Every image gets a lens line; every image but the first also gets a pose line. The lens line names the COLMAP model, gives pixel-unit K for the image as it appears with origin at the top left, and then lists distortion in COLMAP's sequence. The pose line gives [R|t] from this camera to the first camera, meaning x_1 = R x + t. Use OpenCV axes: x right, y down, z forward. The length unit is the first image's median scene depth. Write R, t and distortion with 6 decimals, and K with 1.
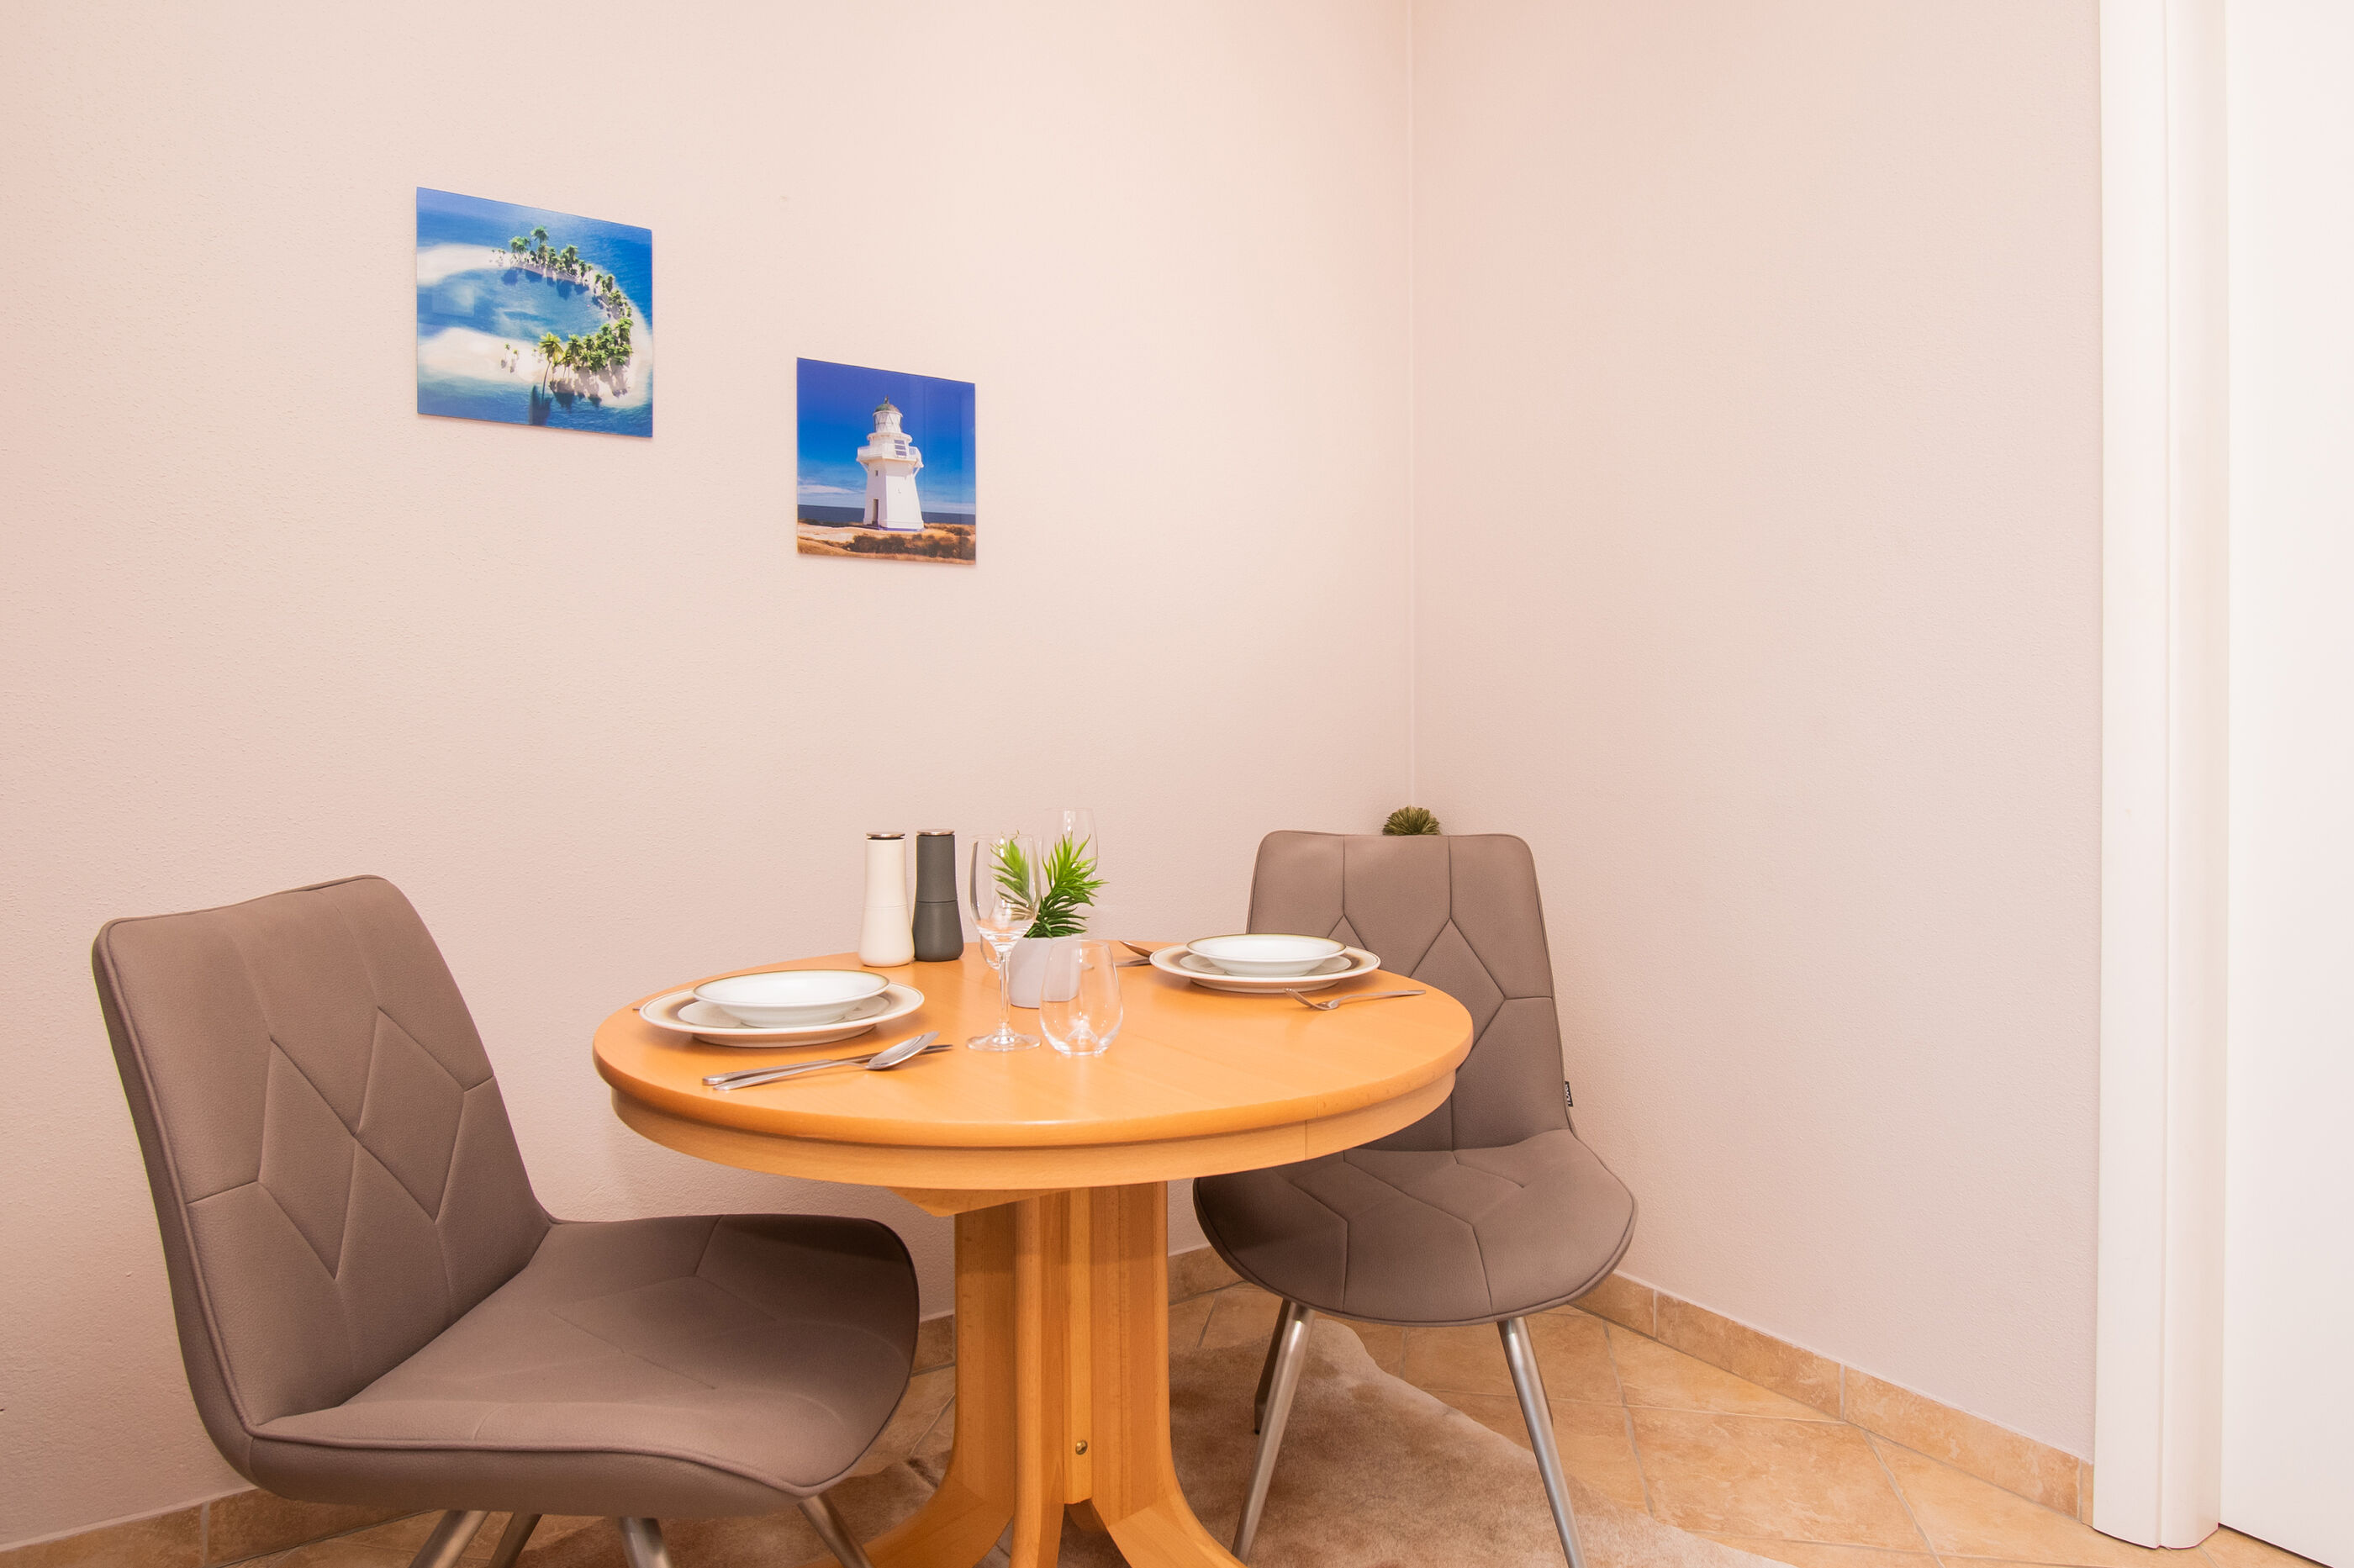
lens RADIAL K [[1447.8, 0, 1188.4], [0, 1447.8, 726.2], [0, 0, 1]] dist [-0.008405, -0.002301]
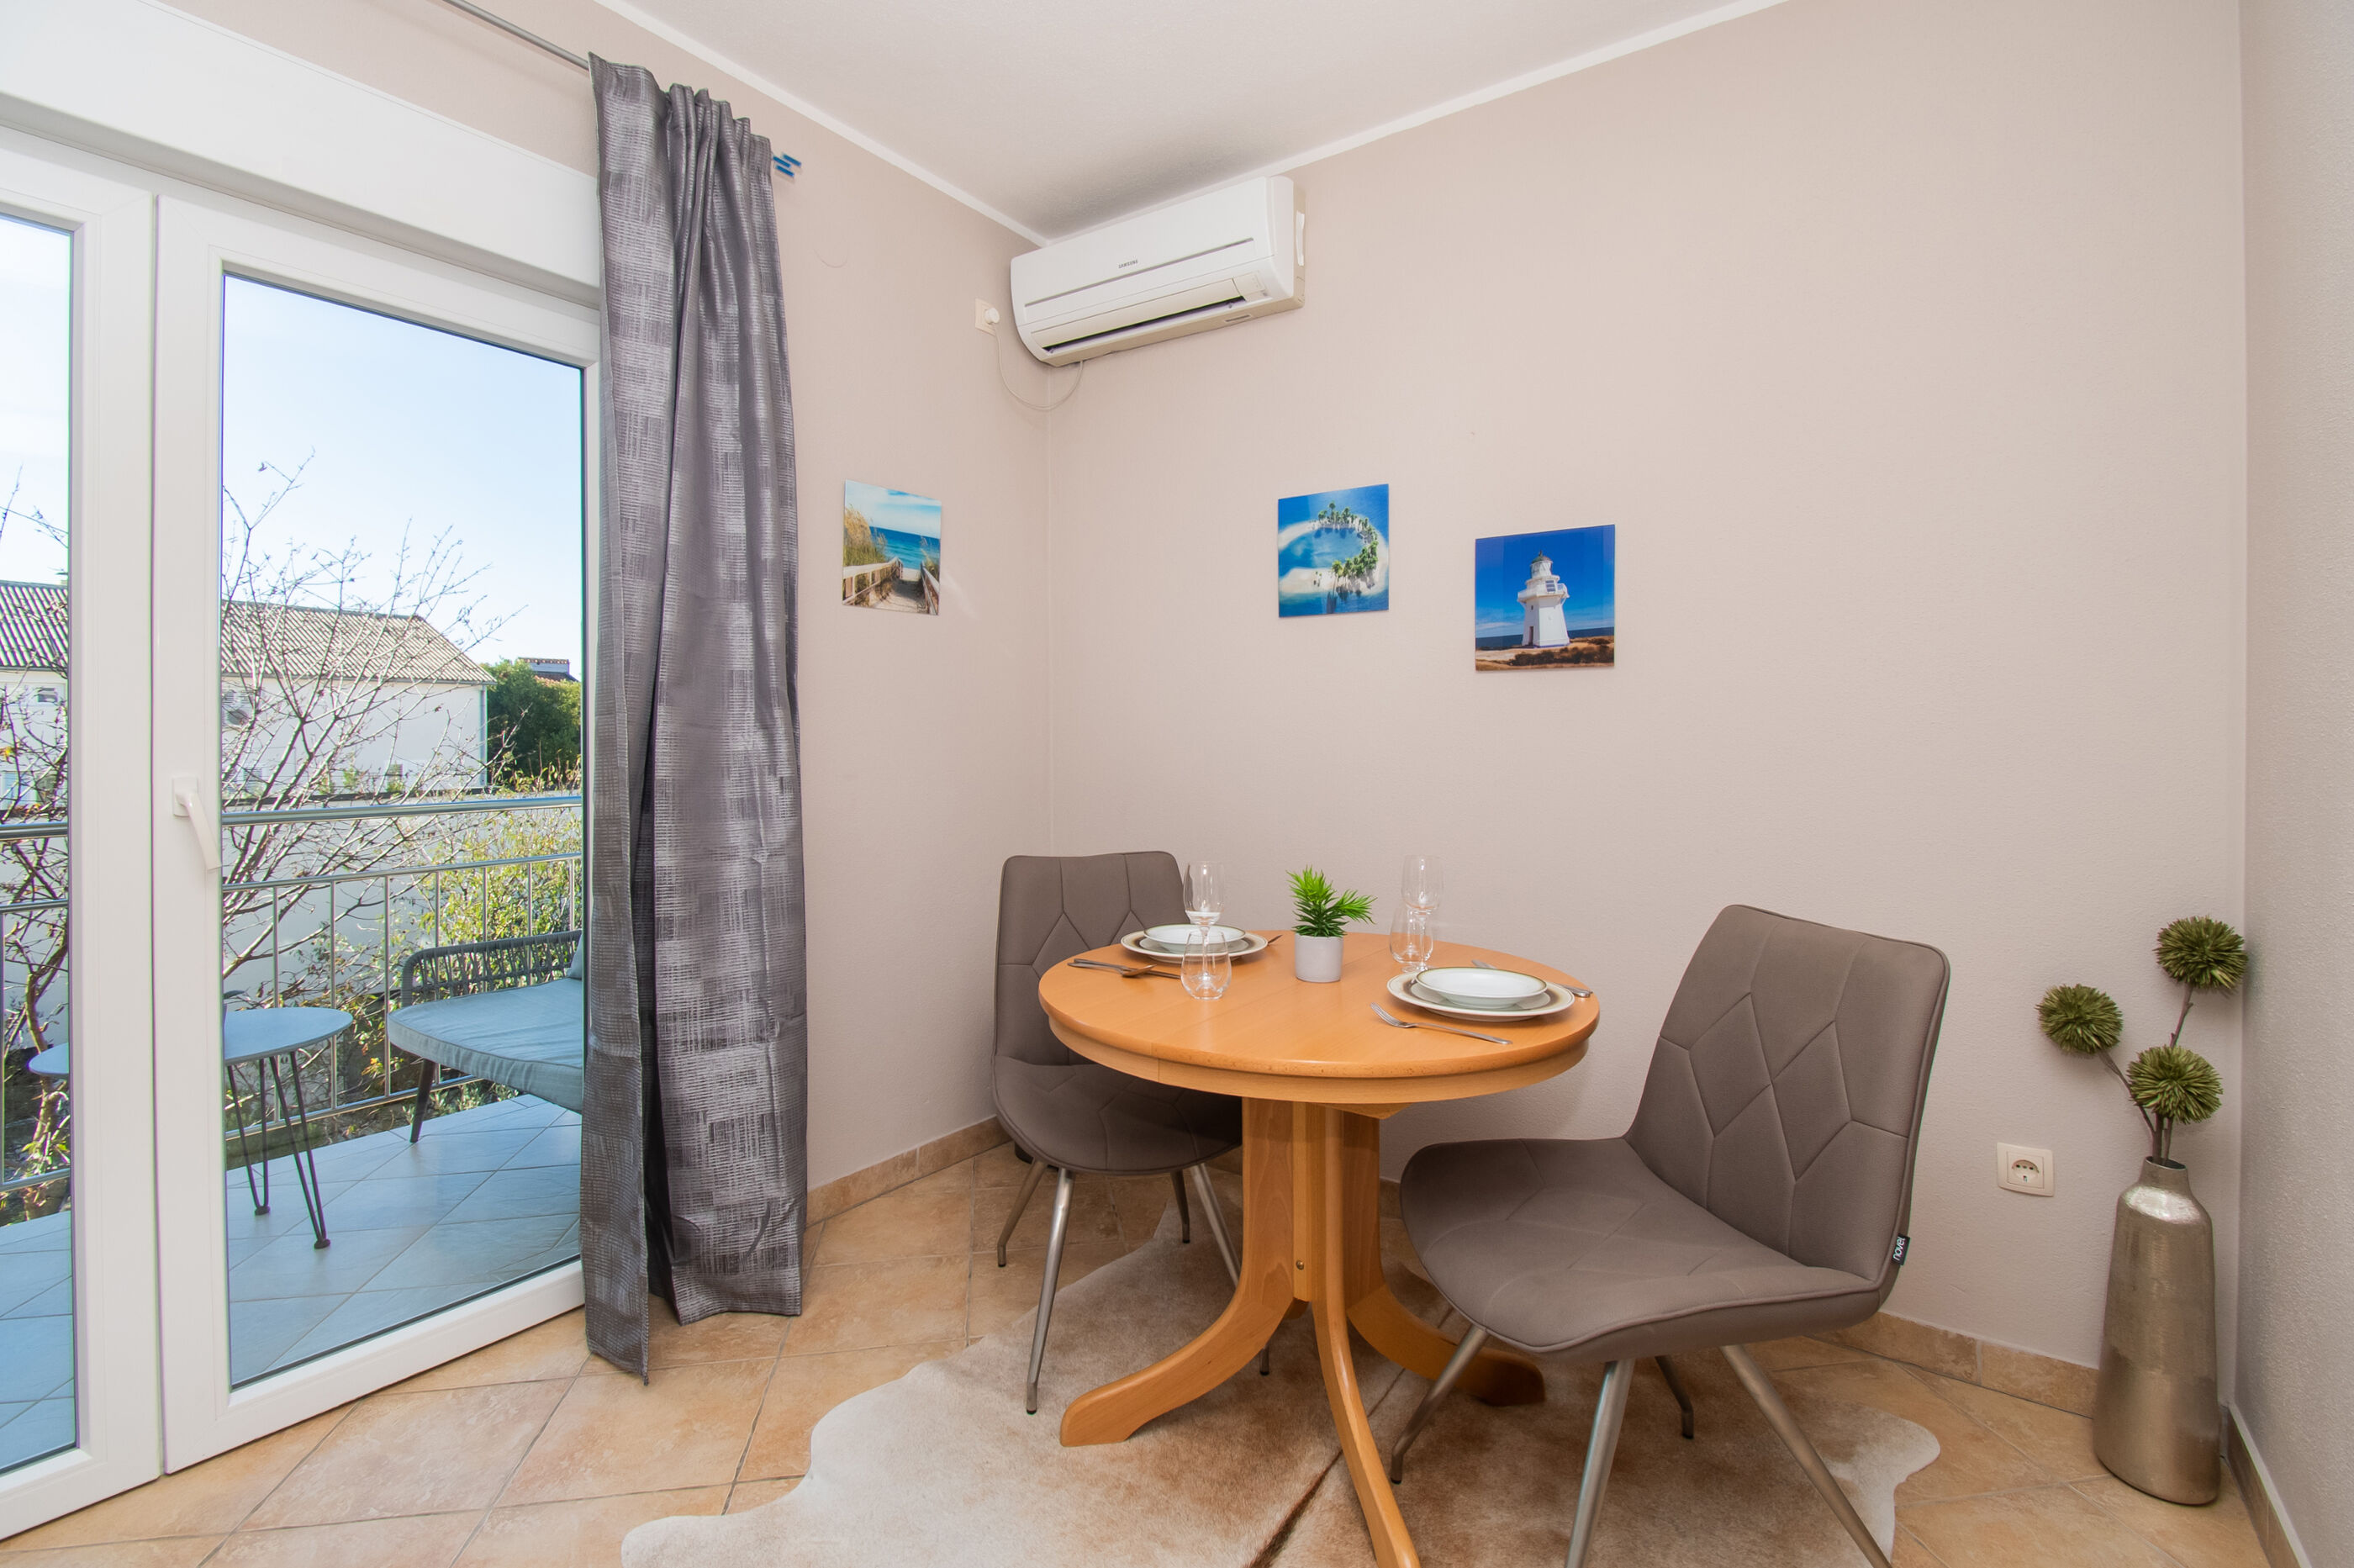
lens RADIAL K [[1060.1, 0, 1181.5], [0, 1060.1, 769.2], [0, 0, 1]] dist [-0.017601, -0.004138]
pose [[0.352564, 0.025697, -0.935435, 0.663489], [-0.010479, 0.999669, 0.023512, -0.041943], [0.935729, 0.001513, 0.352717, 0.343206]]
